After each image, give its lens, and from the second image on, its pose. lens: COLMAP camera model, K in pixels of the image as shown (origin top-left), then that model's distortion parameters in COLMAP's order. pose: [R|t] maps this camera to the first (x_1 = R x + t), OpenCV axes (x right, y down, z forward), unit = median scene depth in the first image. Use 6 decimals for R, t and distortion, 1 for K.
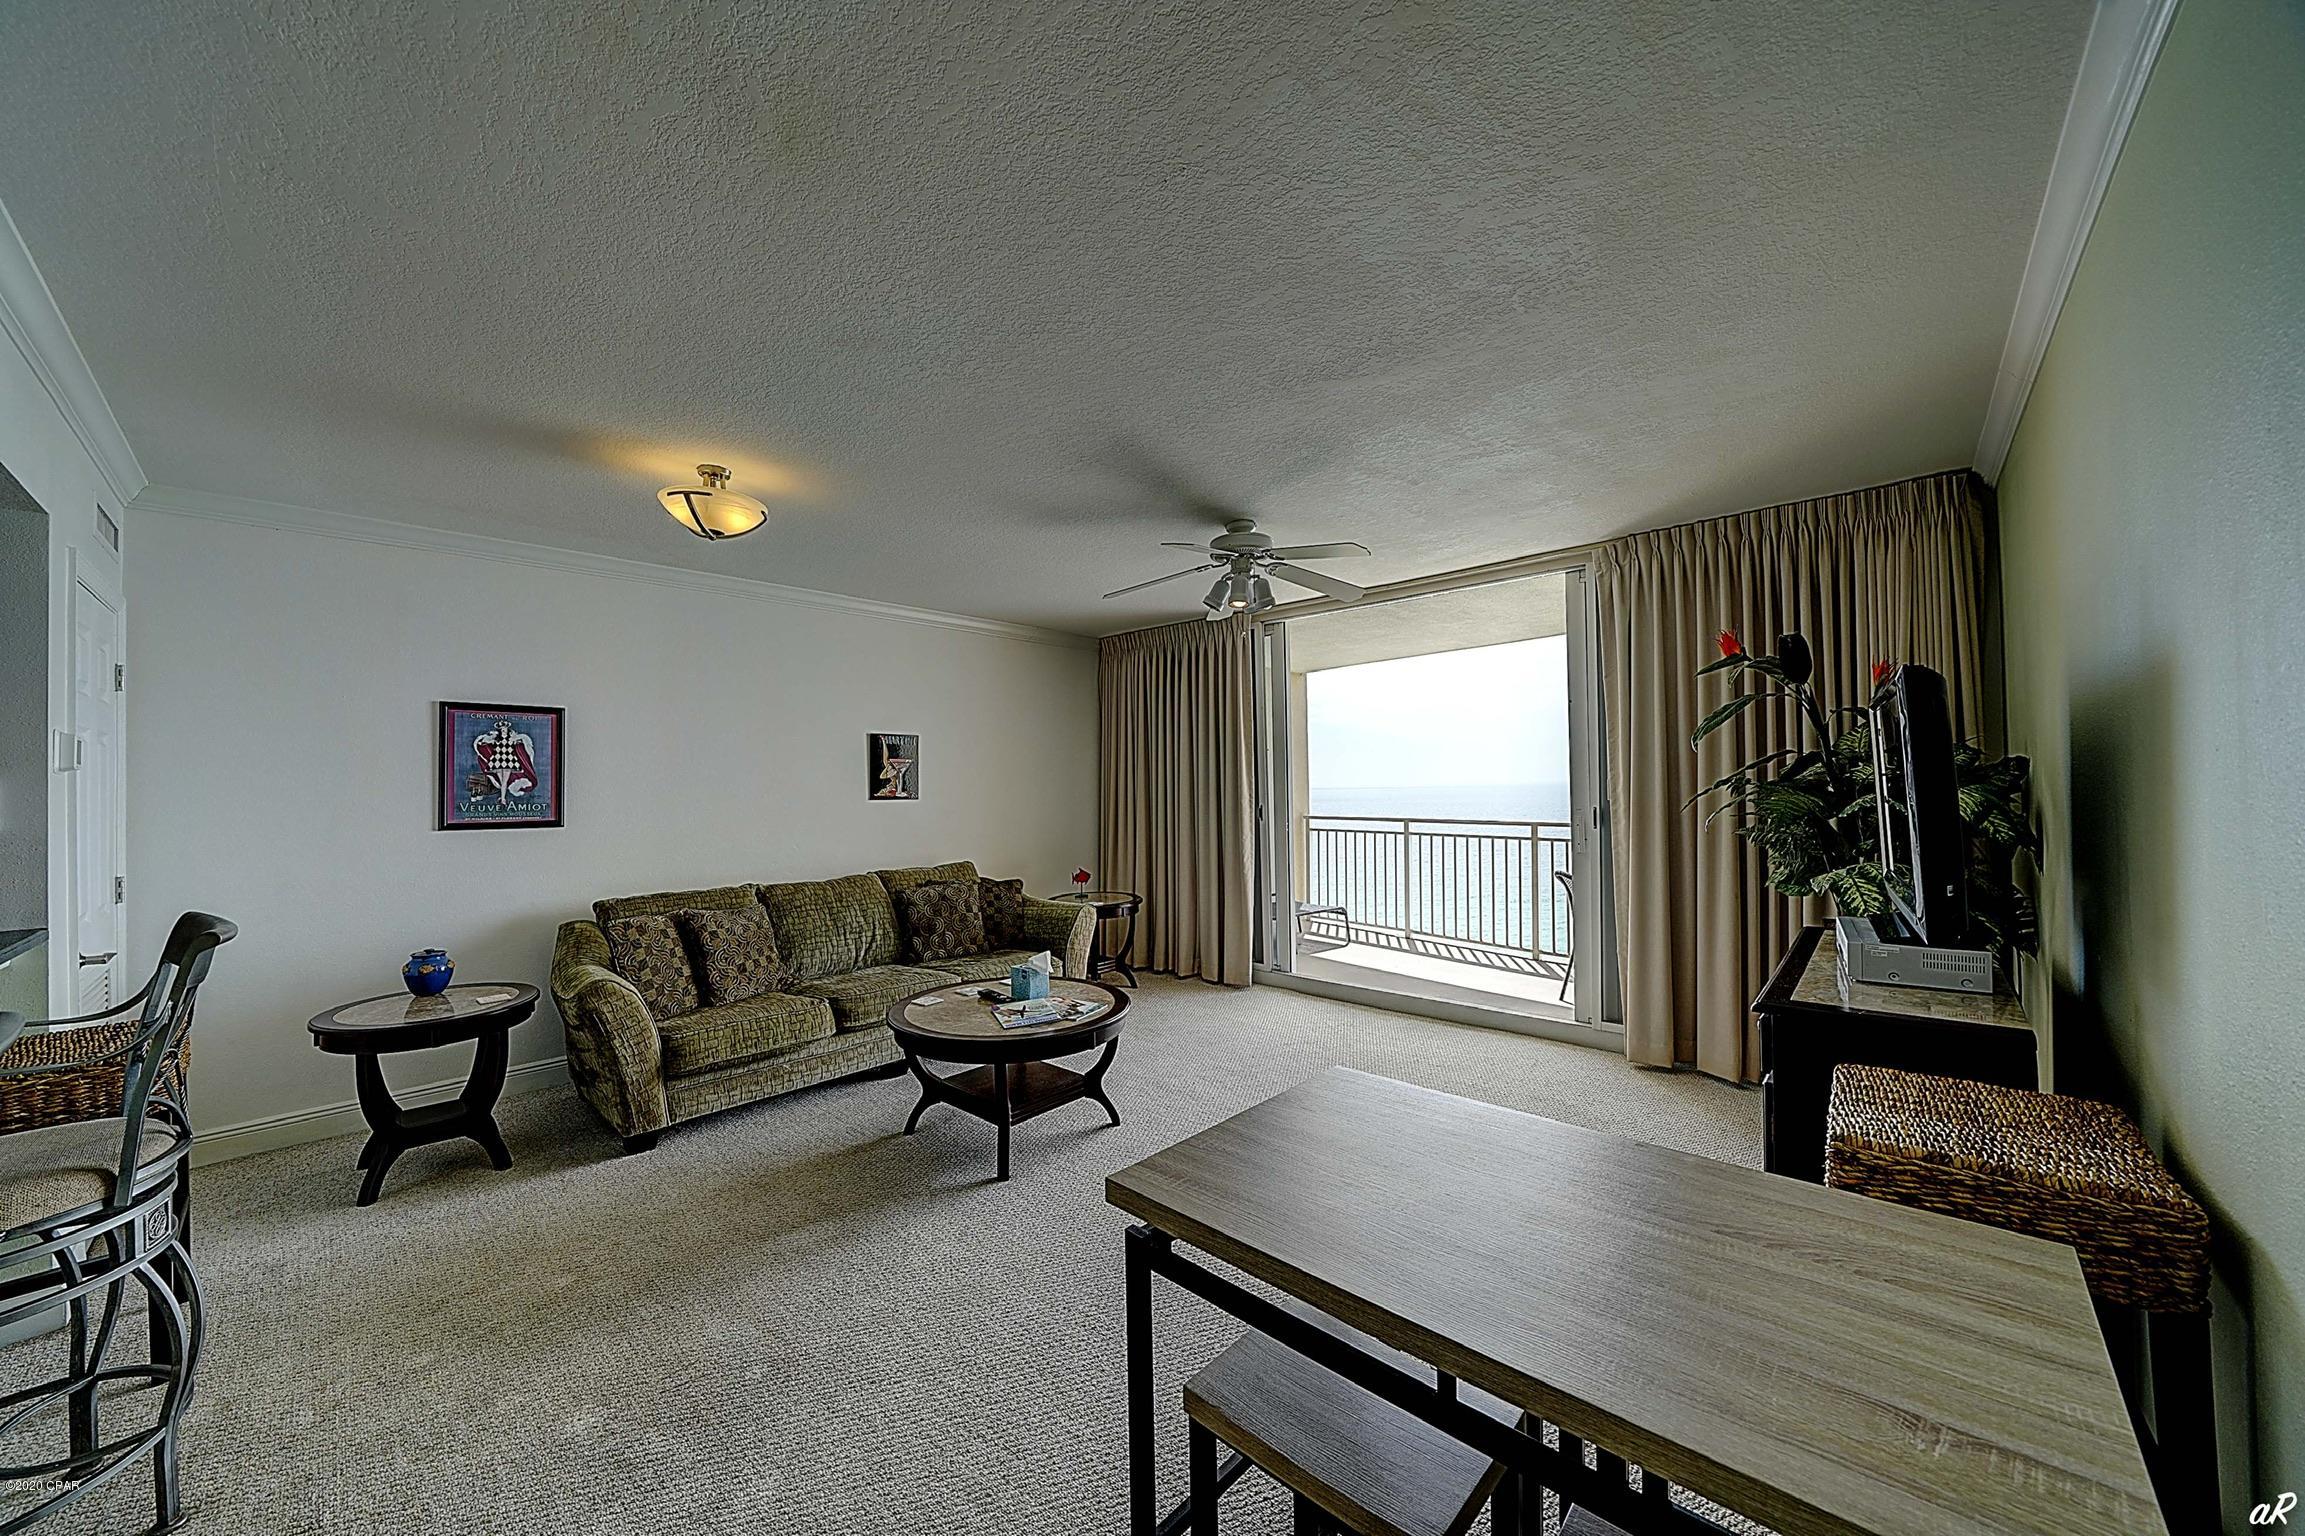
lens RADIAL K [[799.2, 0, 1146.8], [0, 799.2, 774.8], [0, 0, 1]] dist [-0.018021, 0.000225]
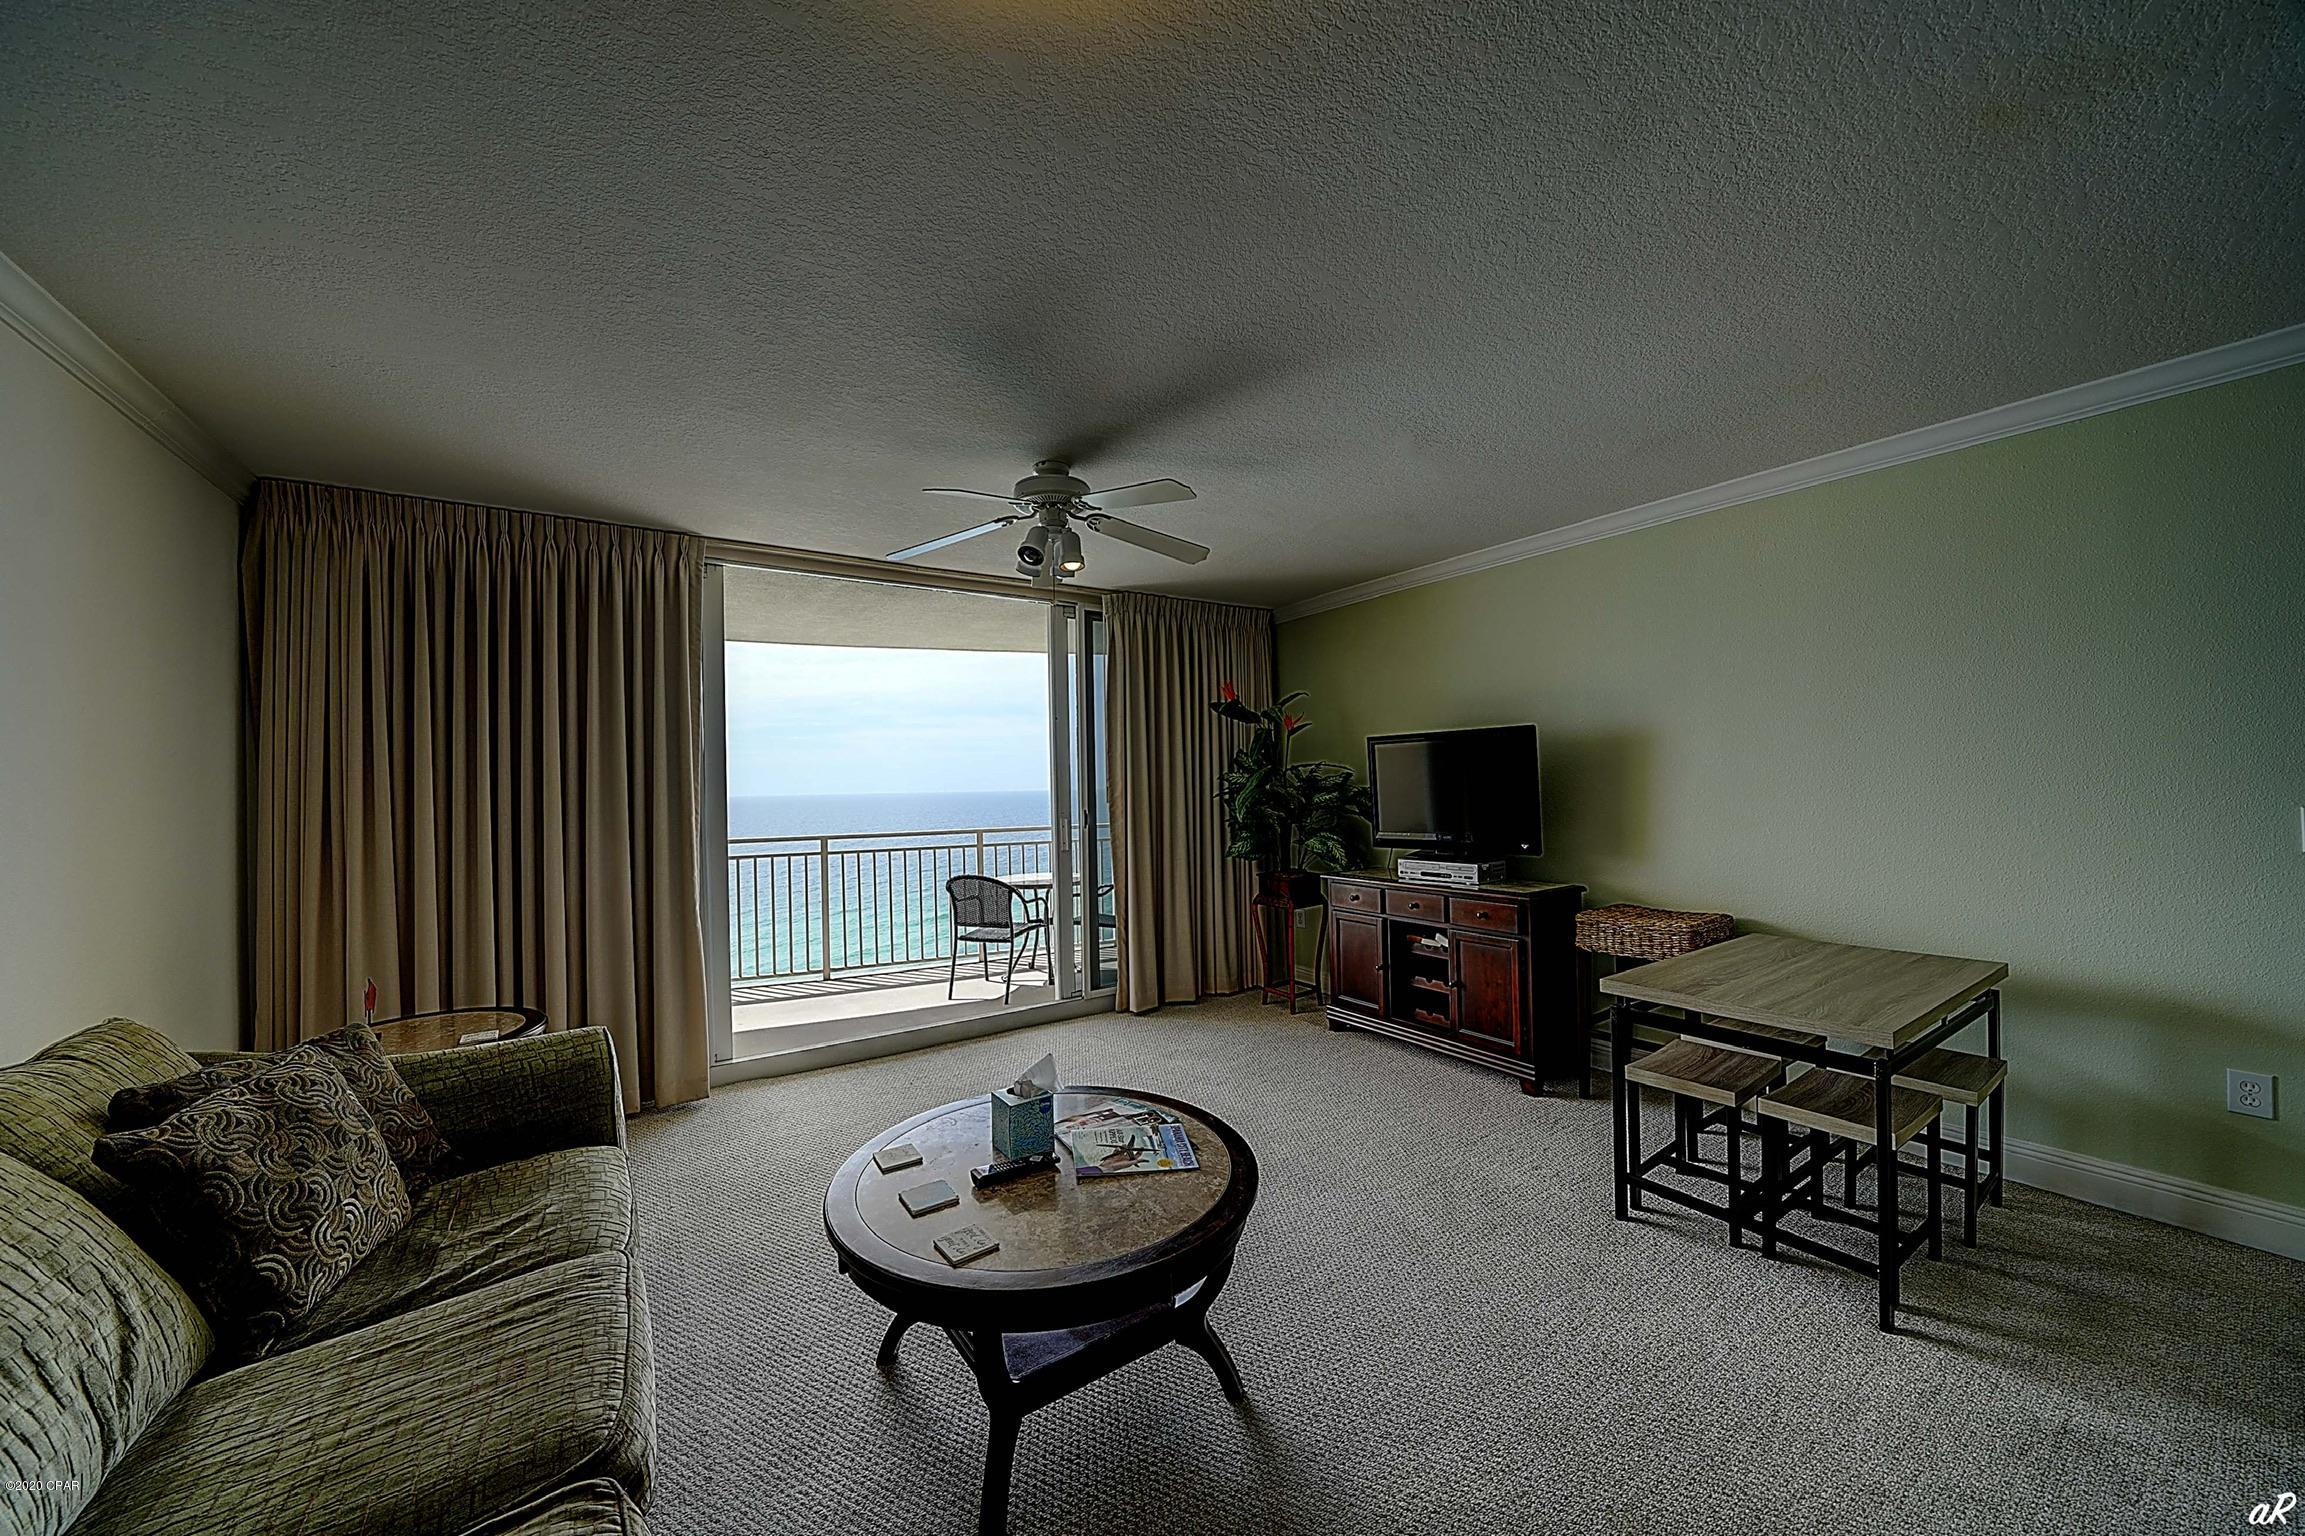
lens RADIAL K [[804.9, 0, 1142.2], [0, 804.9, 777.3], [0, 0, 1]] dist [-0.018161, 0.000036]
pose [[0.227537, 0.019760, 0.973569, -0.698890], [0.000858, 0.999790, -0.020493, 0.017038], [-0.973769, 0.005498, 0.227472, 0.765024]]
